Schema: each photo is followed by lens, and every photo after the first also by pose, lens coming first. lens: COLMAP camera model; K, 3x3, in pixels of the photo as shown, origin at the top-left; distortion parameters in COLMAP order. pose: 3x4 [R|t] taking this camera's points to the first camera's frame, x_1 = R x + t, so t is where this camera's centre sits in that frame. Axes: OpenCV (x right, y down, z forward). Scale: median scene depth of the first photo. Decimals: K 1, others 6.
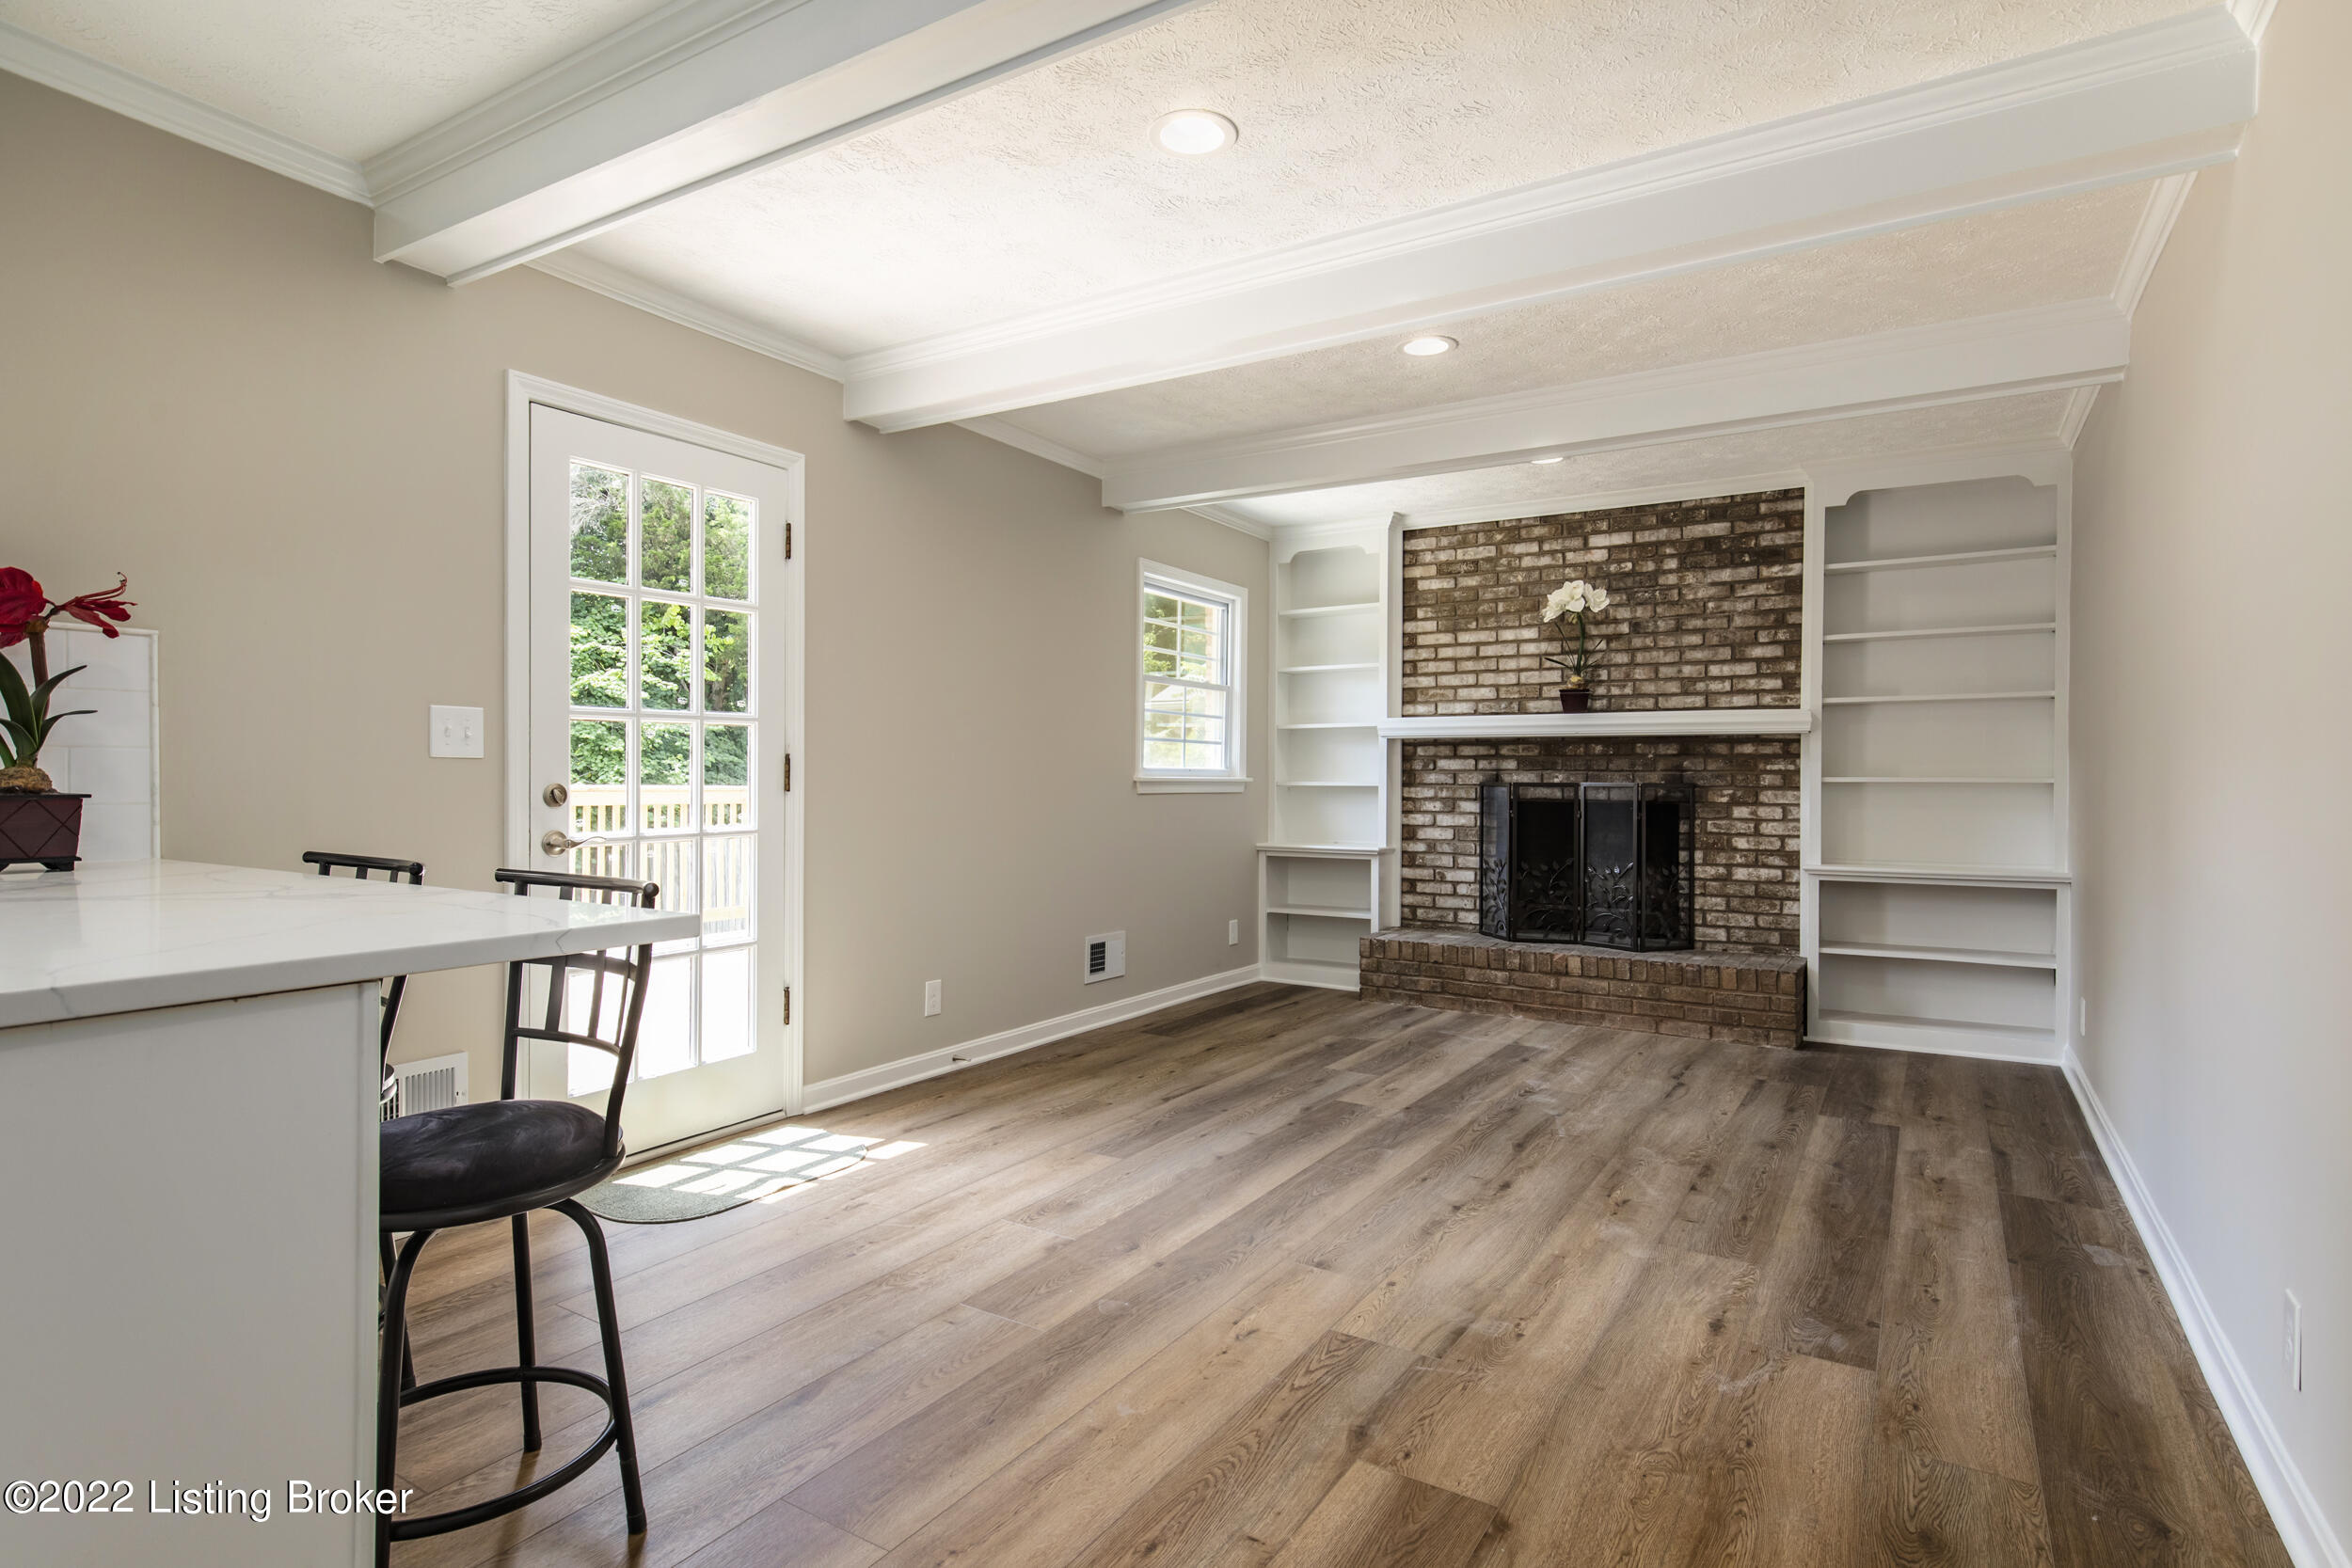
lens RADIAL K [[1217.5, 0, 1176.0], [0, 1217.5, 784.0], [0, 0, 1]] dist [0.002212, 0.000093]
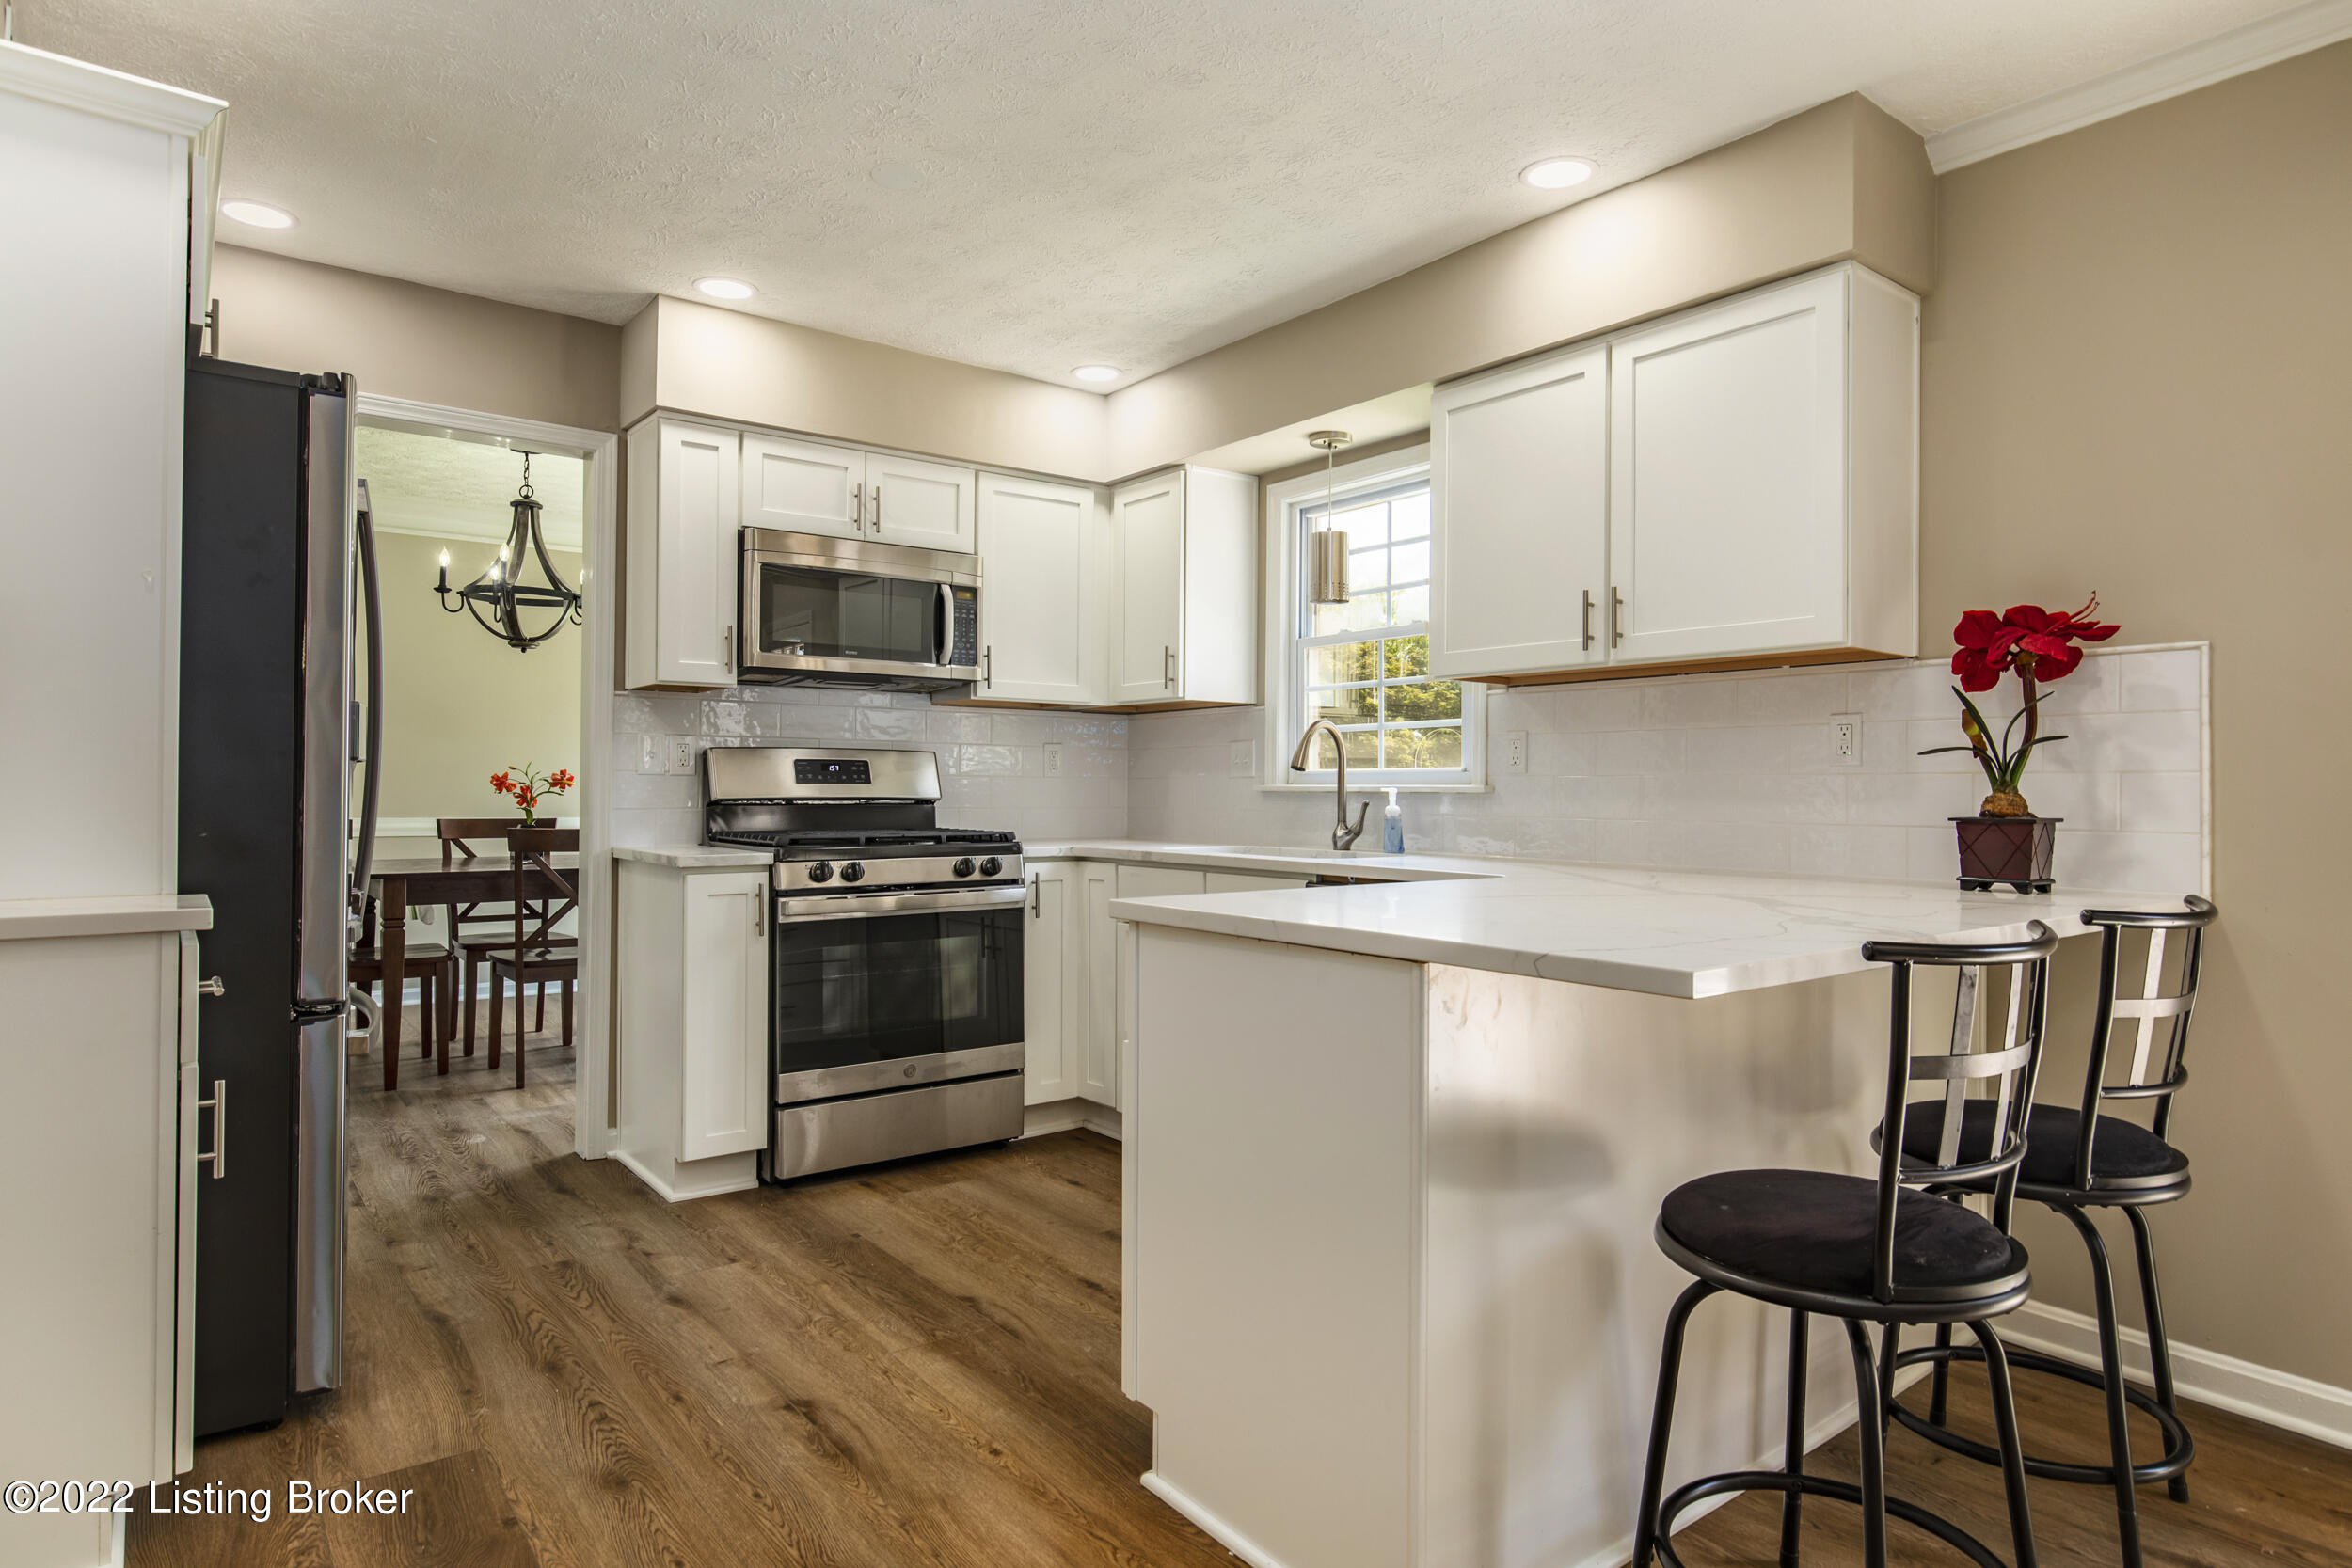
lens RADIAL K [[1330.8, 0, 1176.0], [0, 1330.8, 784.0], [0, 0, 1]] dist [-0.001302, -0.000844]
pose [[-0.355635, -0.012381, -0.934543, 0.291300], [-0.016205, 0.999844, -0.007079, -0.001017], [0.934484, 0.012627, -0.355780, 0.547281]]
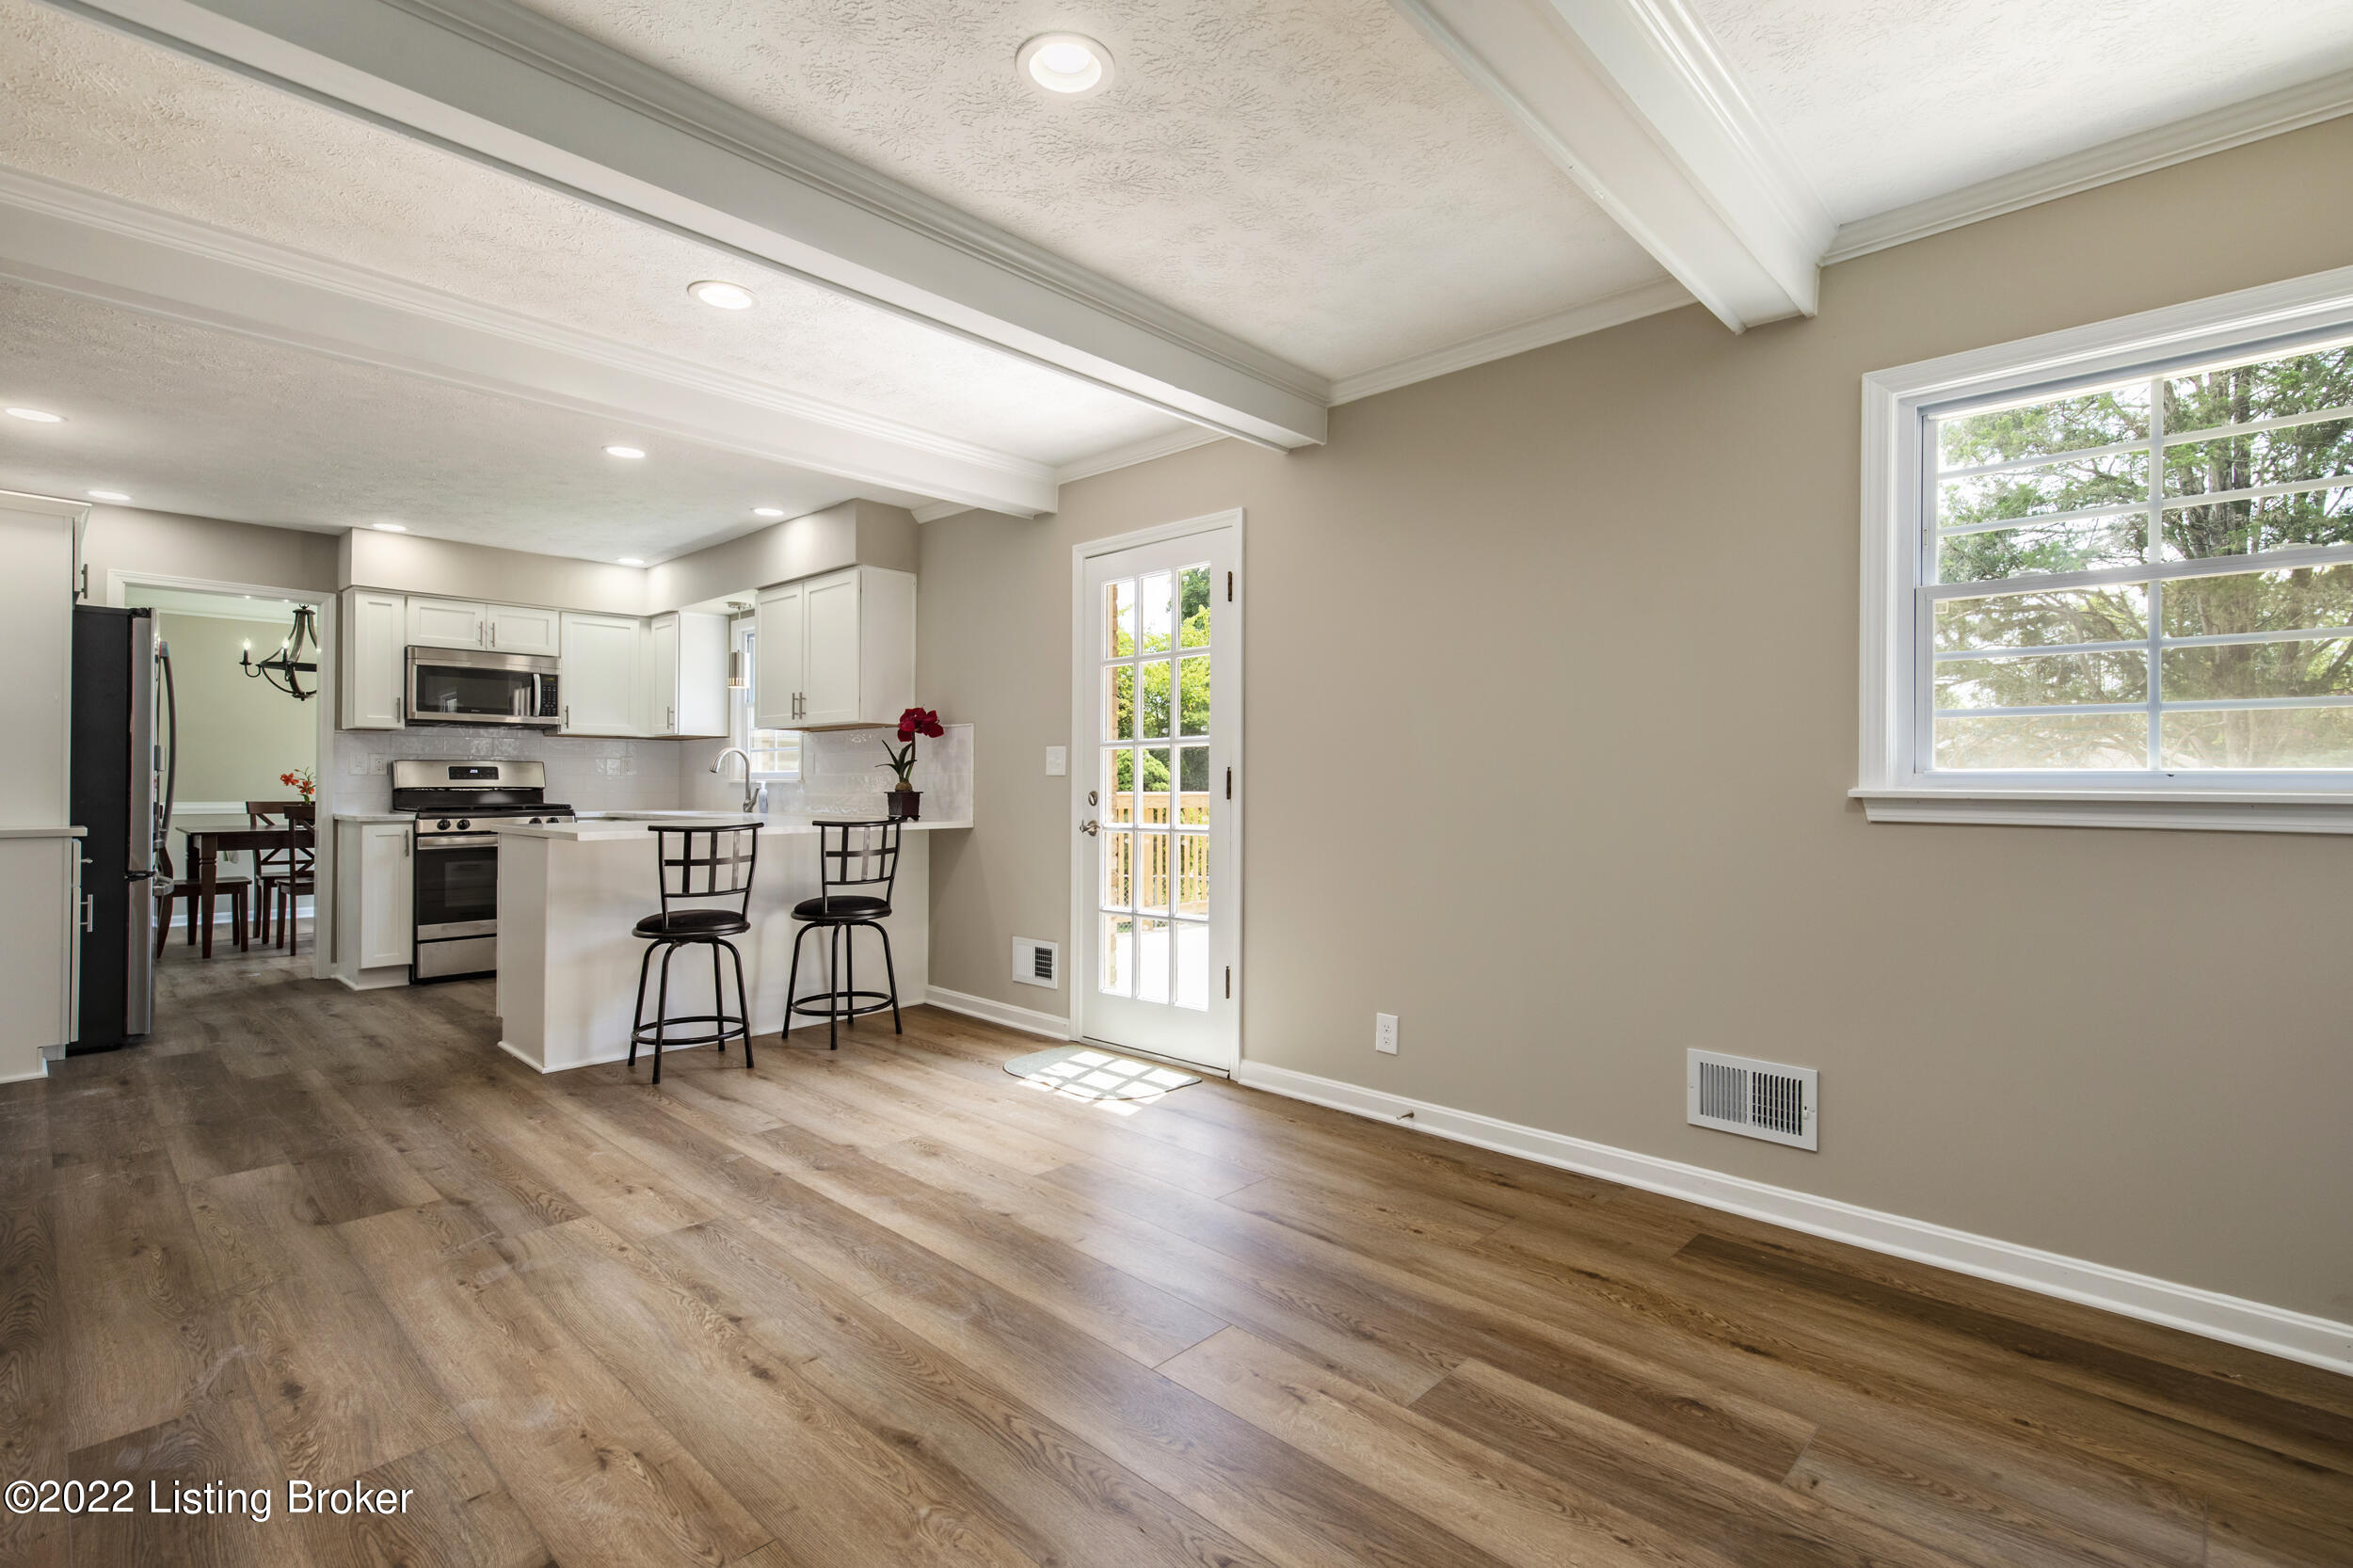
lens RADIAL K [[1088.2, 0, 1177.5], [0, 1088.2, 777.8], [0, 0, 1]] dist [0.012505, 0.000584]
pose [[-0.206692, -0.010520, -0.978350, 0.947073], [-0.011830, 0.999896, -0.008252, -0.007536], [0.978335, 0.009869, -0.206795, 1.539517]]
